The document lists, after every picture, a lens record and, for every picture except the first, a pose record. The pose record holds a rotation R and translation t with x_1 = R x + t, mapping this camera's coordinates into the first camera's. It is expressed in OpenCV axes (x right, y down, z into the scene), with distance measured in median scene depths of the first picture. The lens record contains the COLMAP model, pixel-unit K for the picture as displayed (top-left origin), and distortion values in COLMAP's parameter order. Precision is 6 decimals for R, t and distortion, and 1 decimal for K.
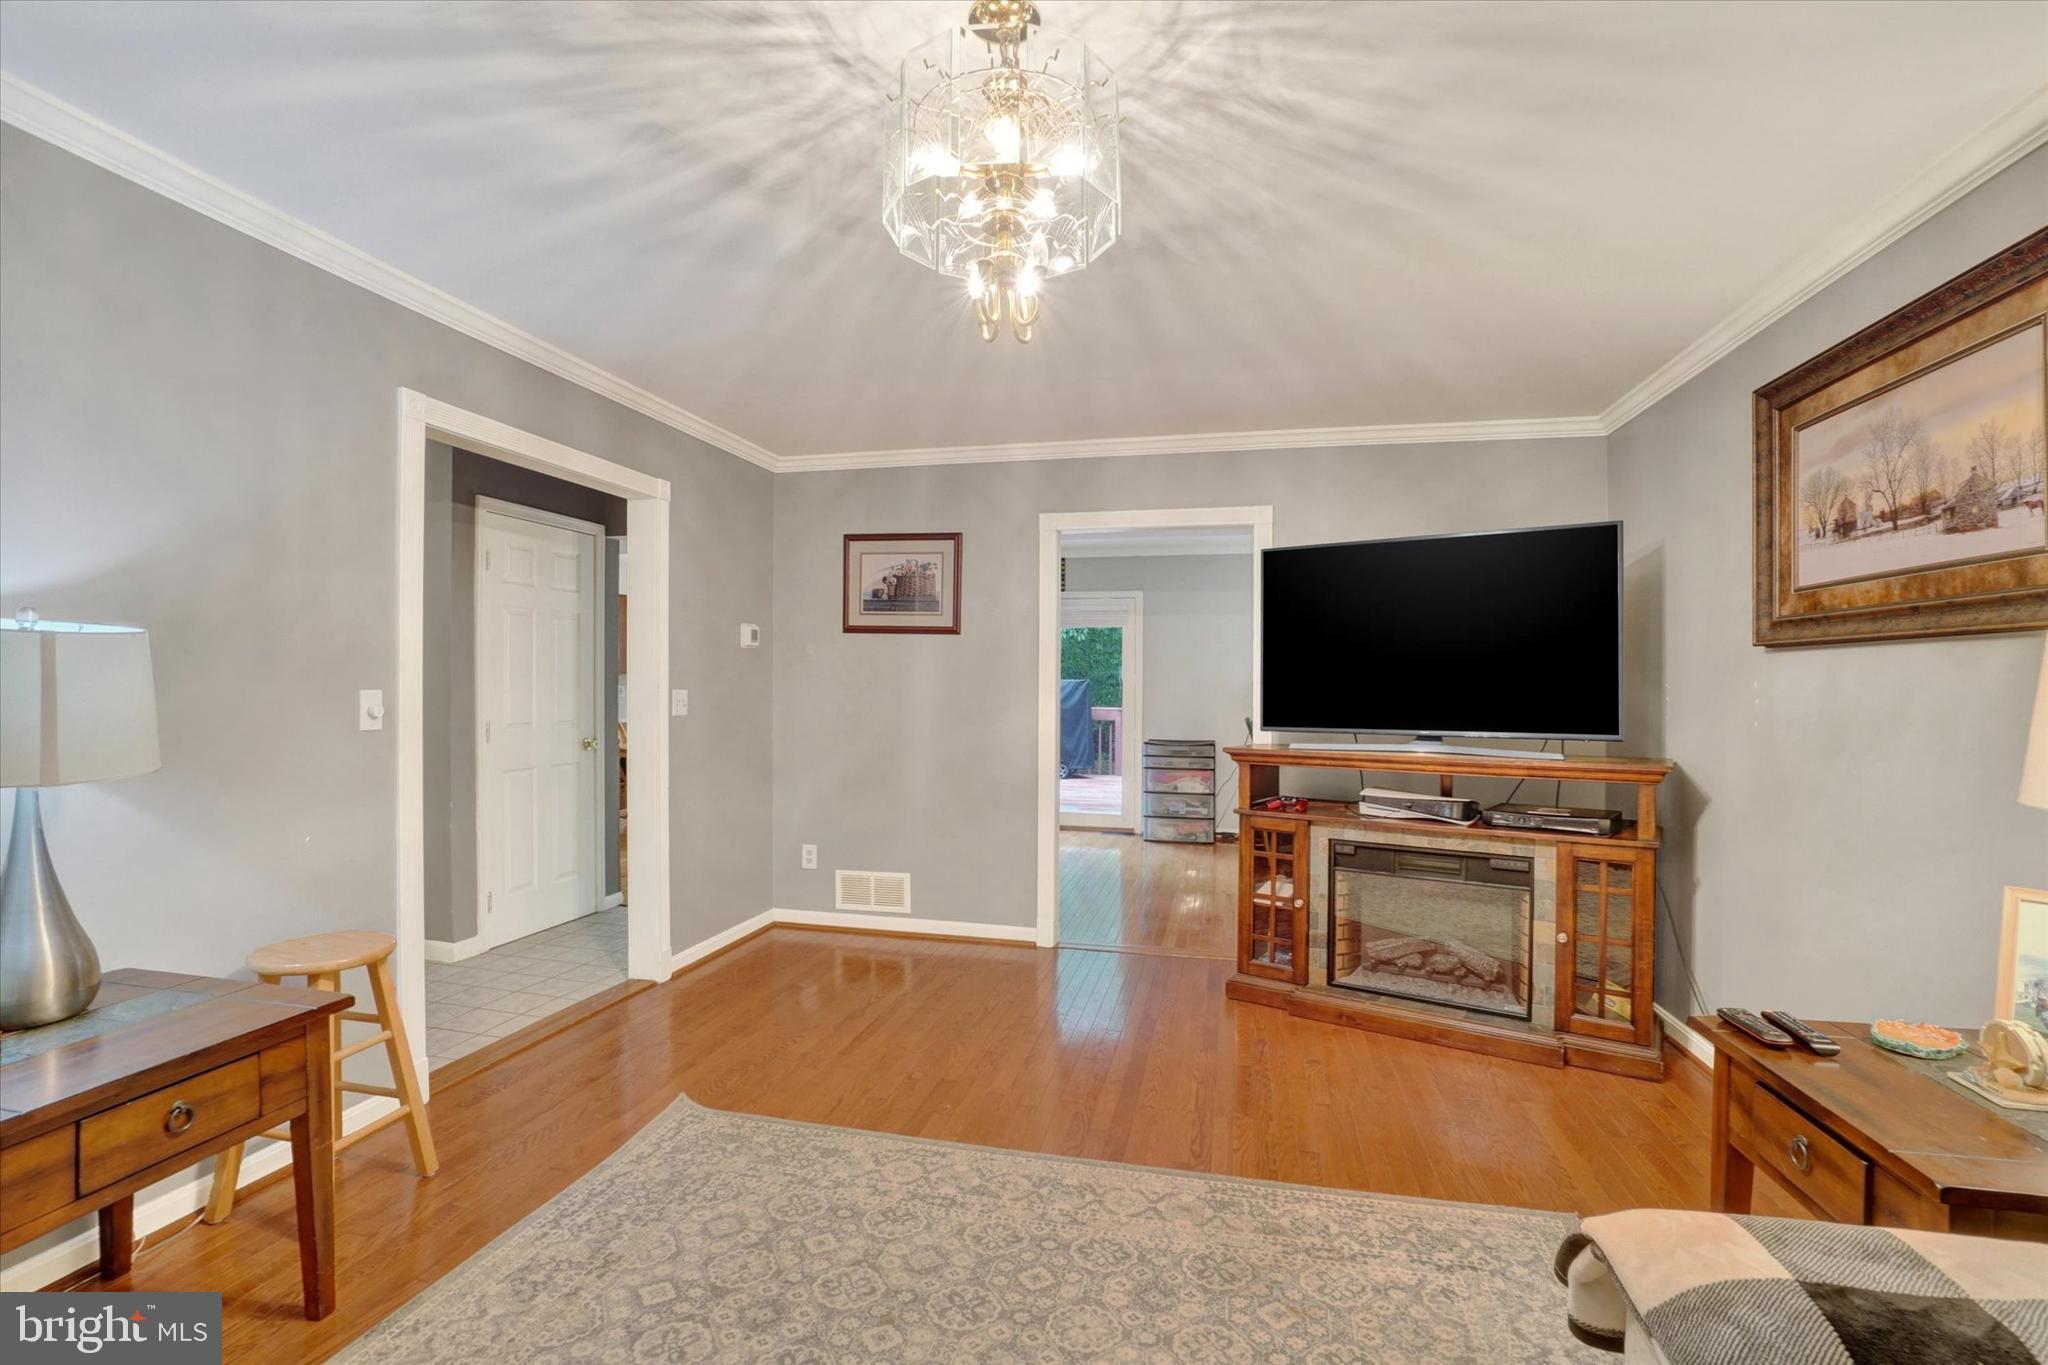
lens RADIAL K [[940.0, 0, 1009.2], [0, 940.0, 690.5], [0, 0, 1]] dist [-0.008607, 0.001230]
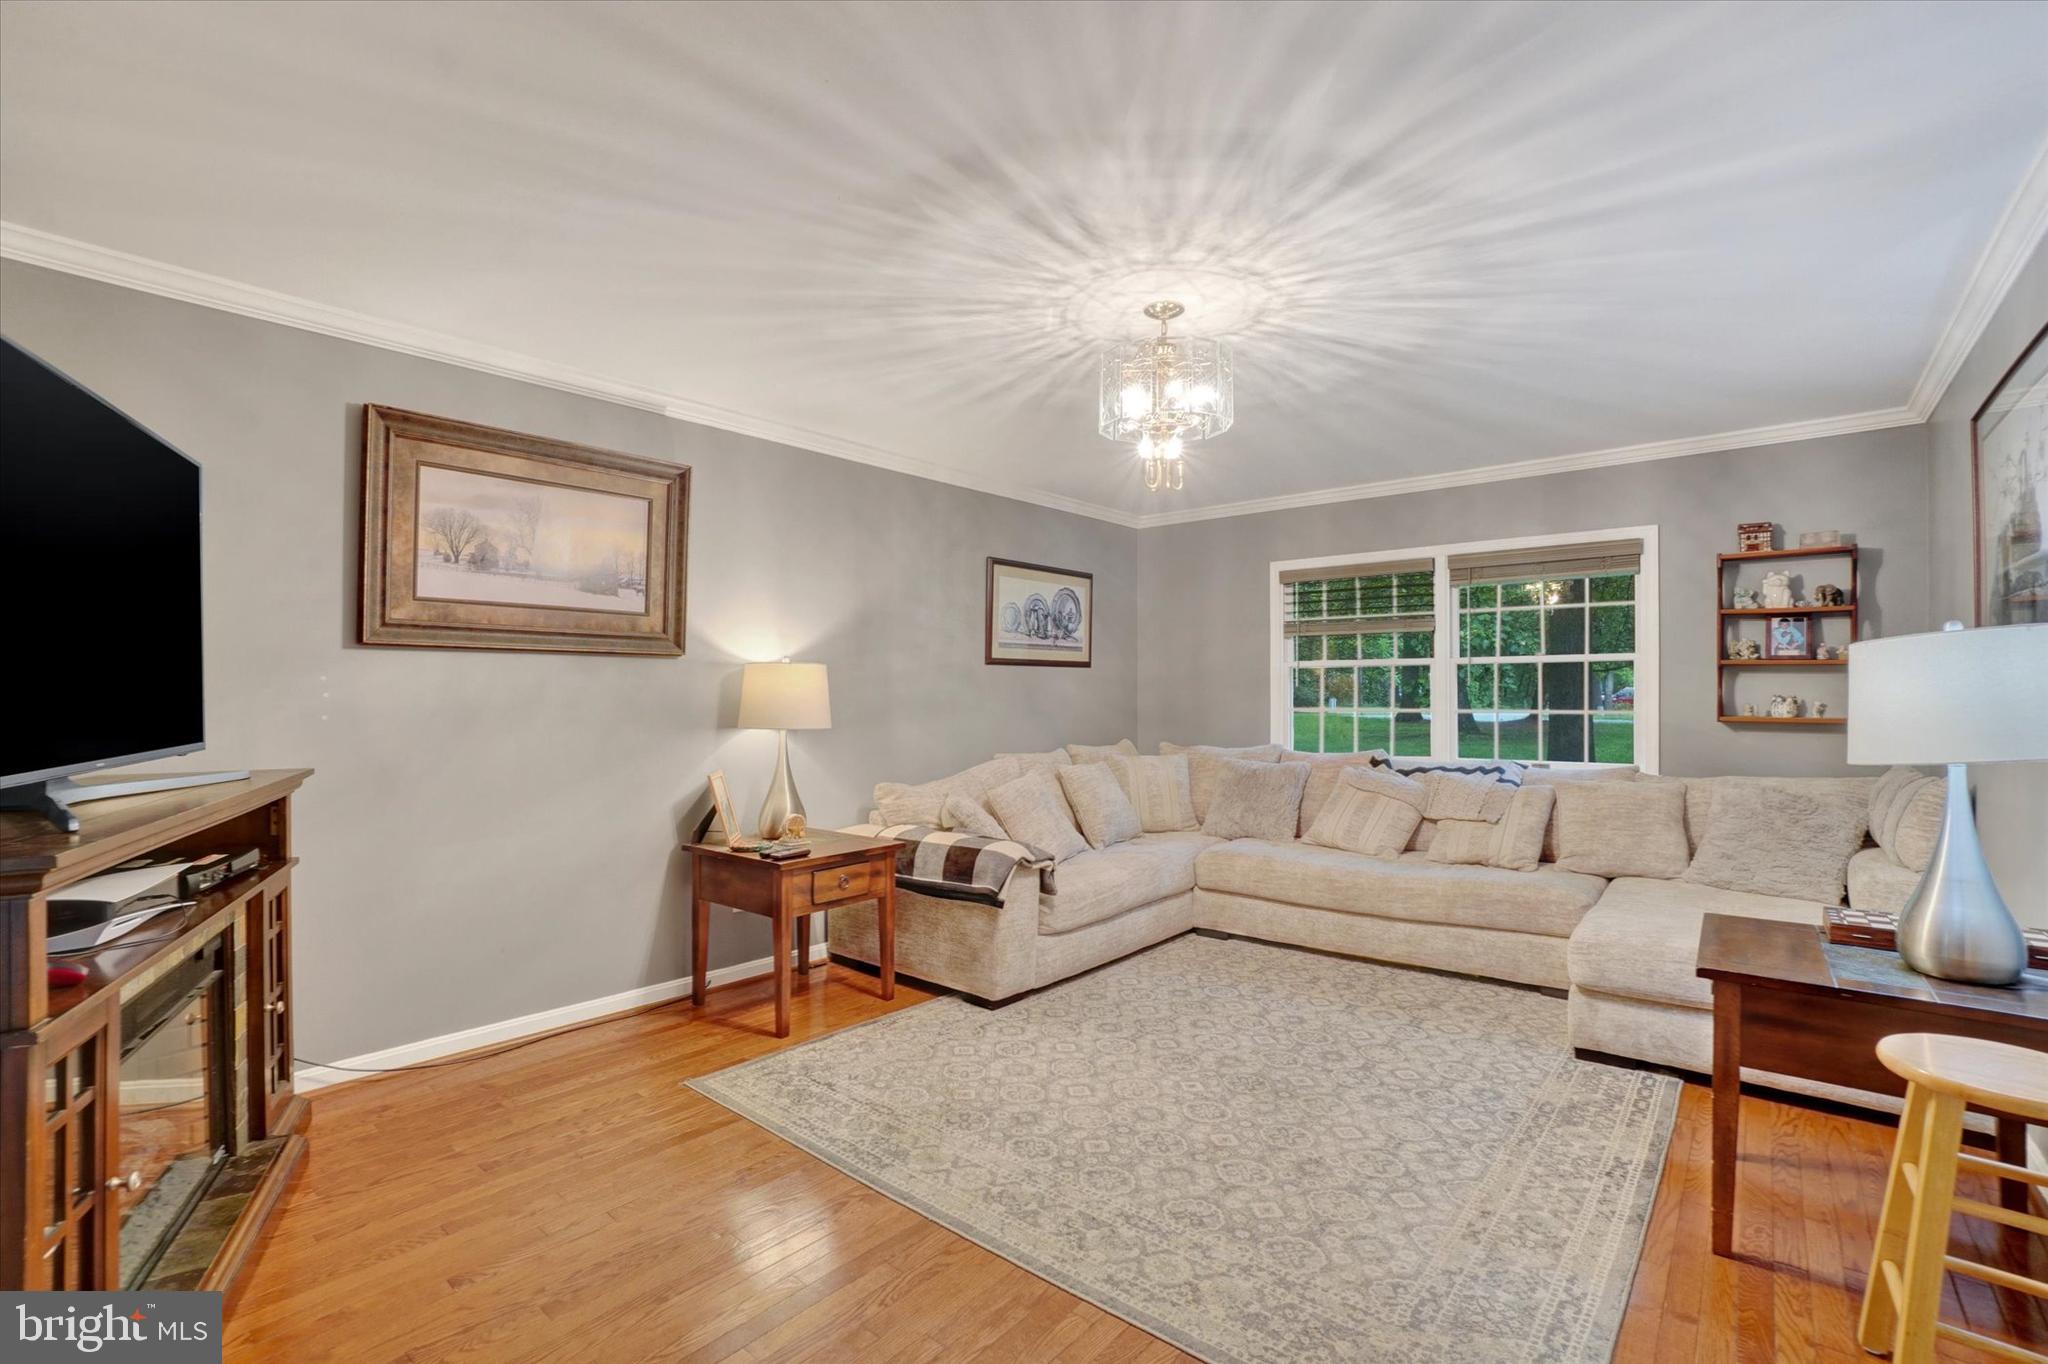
lens RADIAL K [[940.0, 0, 1008.1], [0, 940.0, 678.7], [0, 0, 1]] dist [-0.008607, 0.001230]
pose [[-0.892780, -0.001683, 0.450489, -0.403805], [-0.003140, 0.999992, -0.002488, -0.008667], [-0.450482, -0.003636, -0.892778, 2.020980]]
